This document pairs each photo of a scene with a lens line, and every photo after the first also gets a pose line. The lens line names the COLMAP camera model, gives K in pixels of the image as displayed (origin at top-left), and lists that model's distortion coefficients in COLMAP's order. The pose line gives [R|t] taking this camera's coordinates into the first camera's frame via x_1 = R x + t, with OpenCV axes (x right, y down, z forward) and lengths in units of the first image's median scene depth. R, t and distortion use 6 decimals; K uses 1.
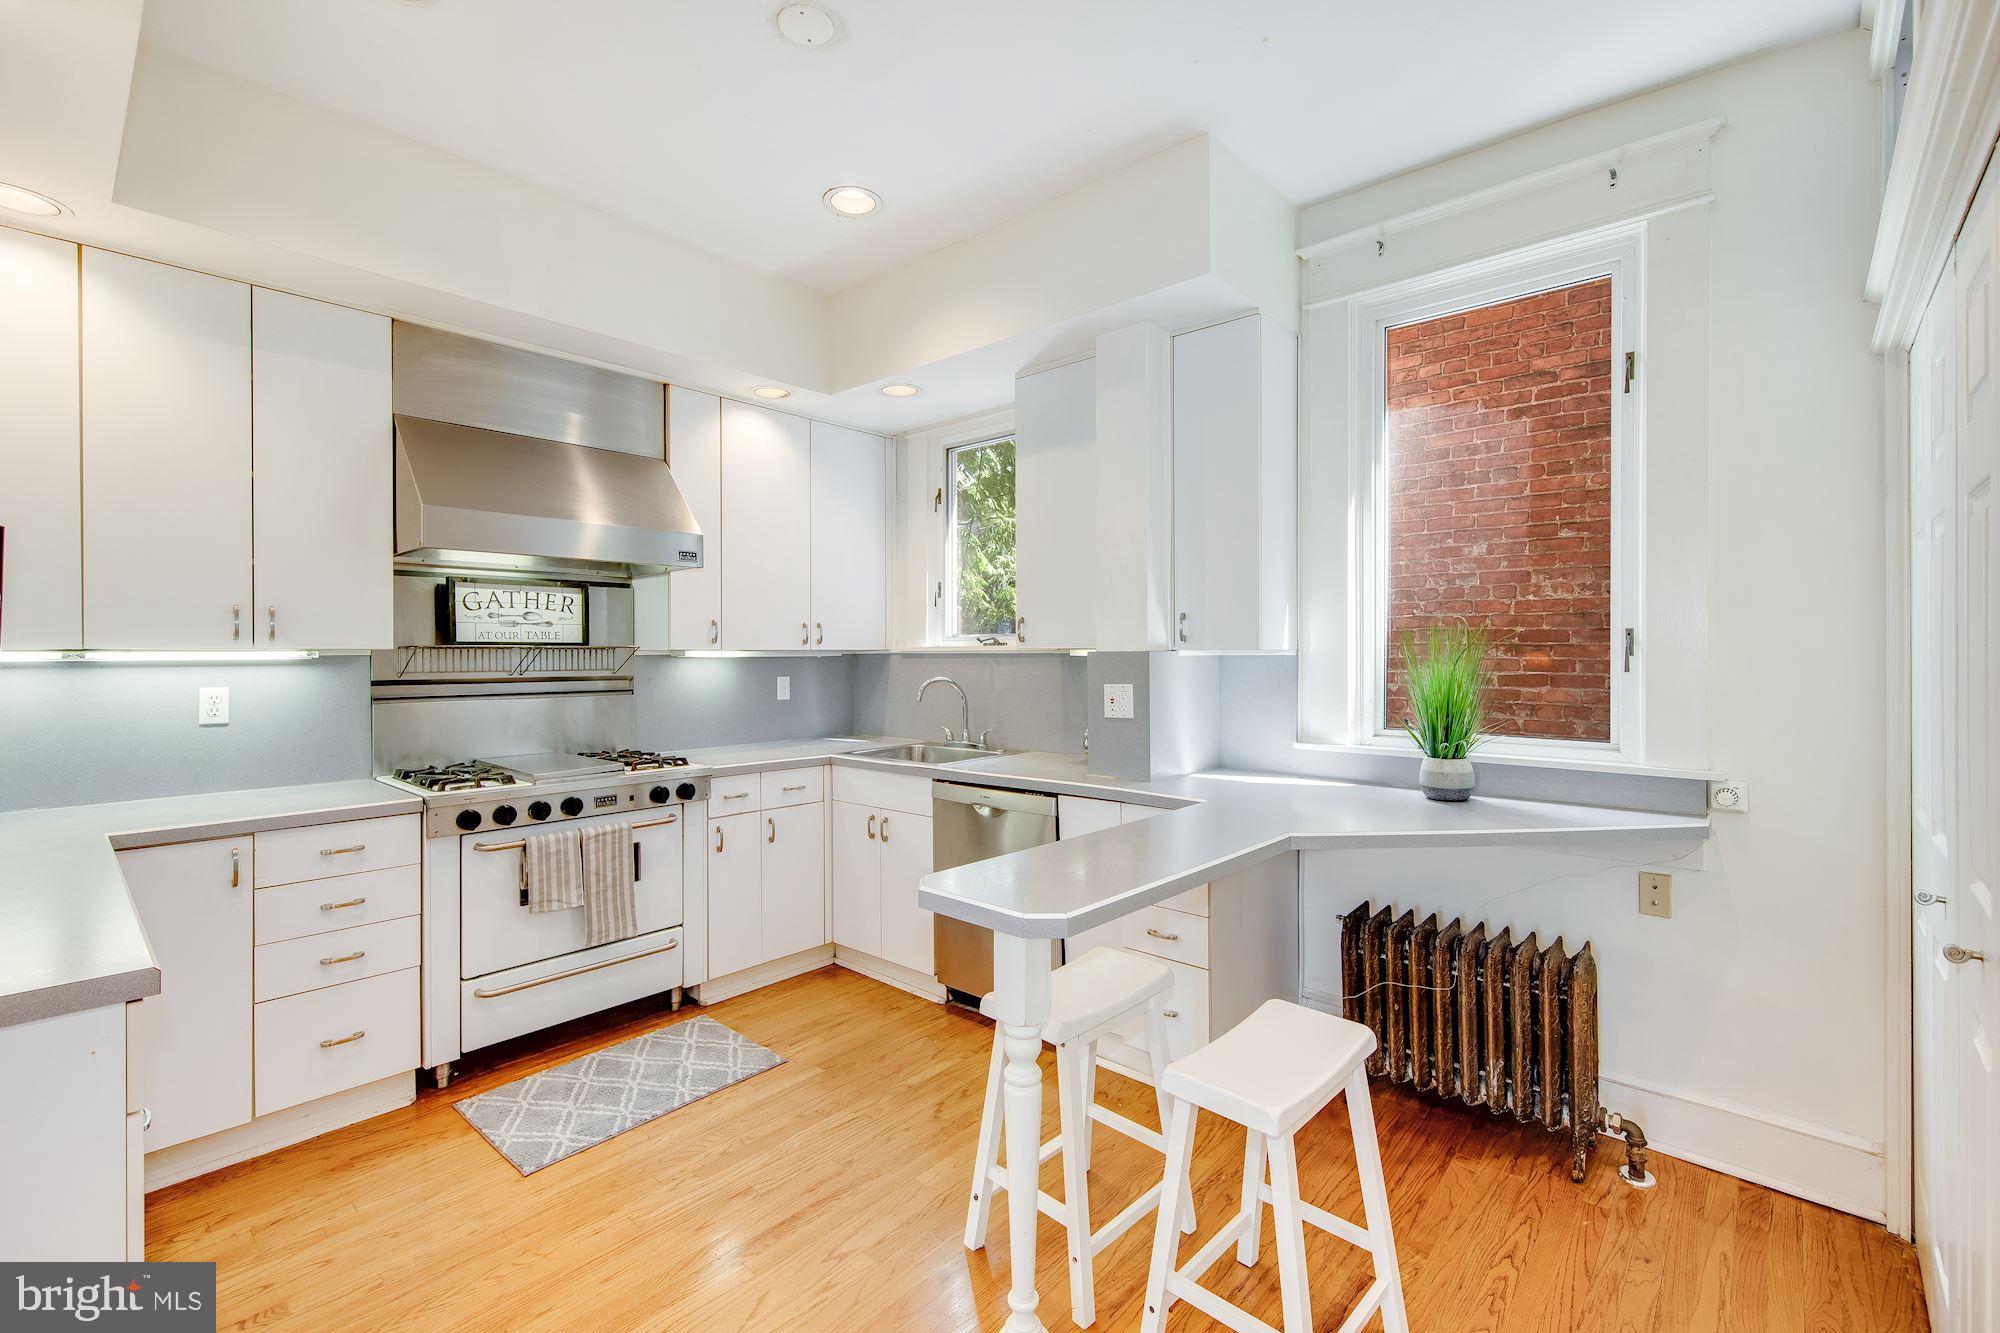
lens RADIAL K [[884.6, 0, 990.5], [0, 884.6, 656.0], [0, 0, 1]] dist [0.009497, -0.000118]
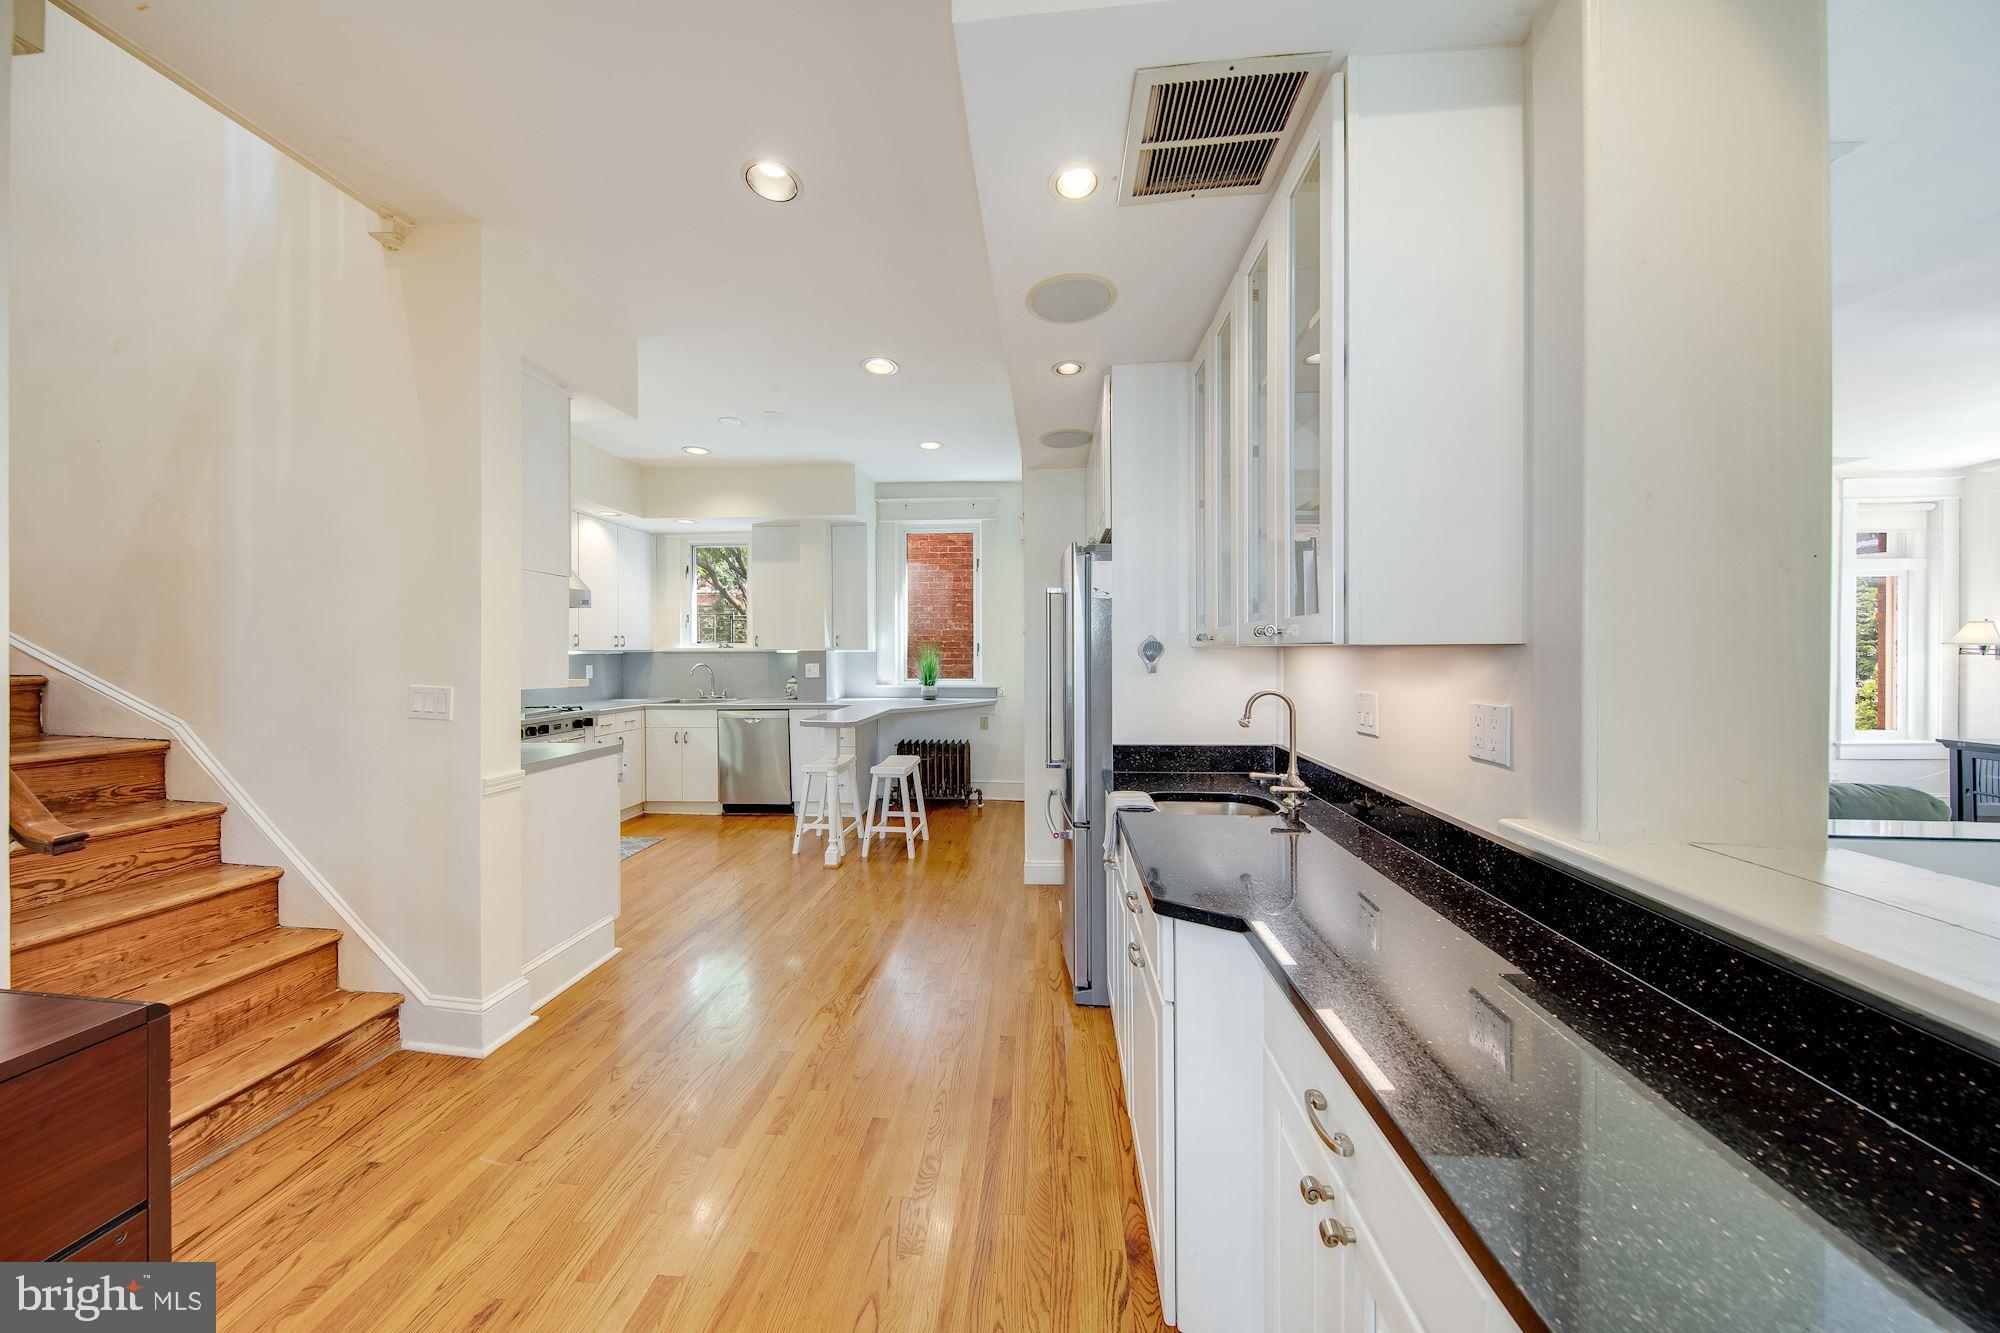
lens RADIAL K [[763.9, 0, 1000.3], [0, 763.9, 651.5], [0, 0, 1]] dist [0.000205, -0.000012]
pose [[0.800056, -0.001506, 0.599924, -0.721948], [0.004949, 0.999979, -0.004090, 0.008955], [-0.599905, 0.006241, 0.800047, -1.038459]]
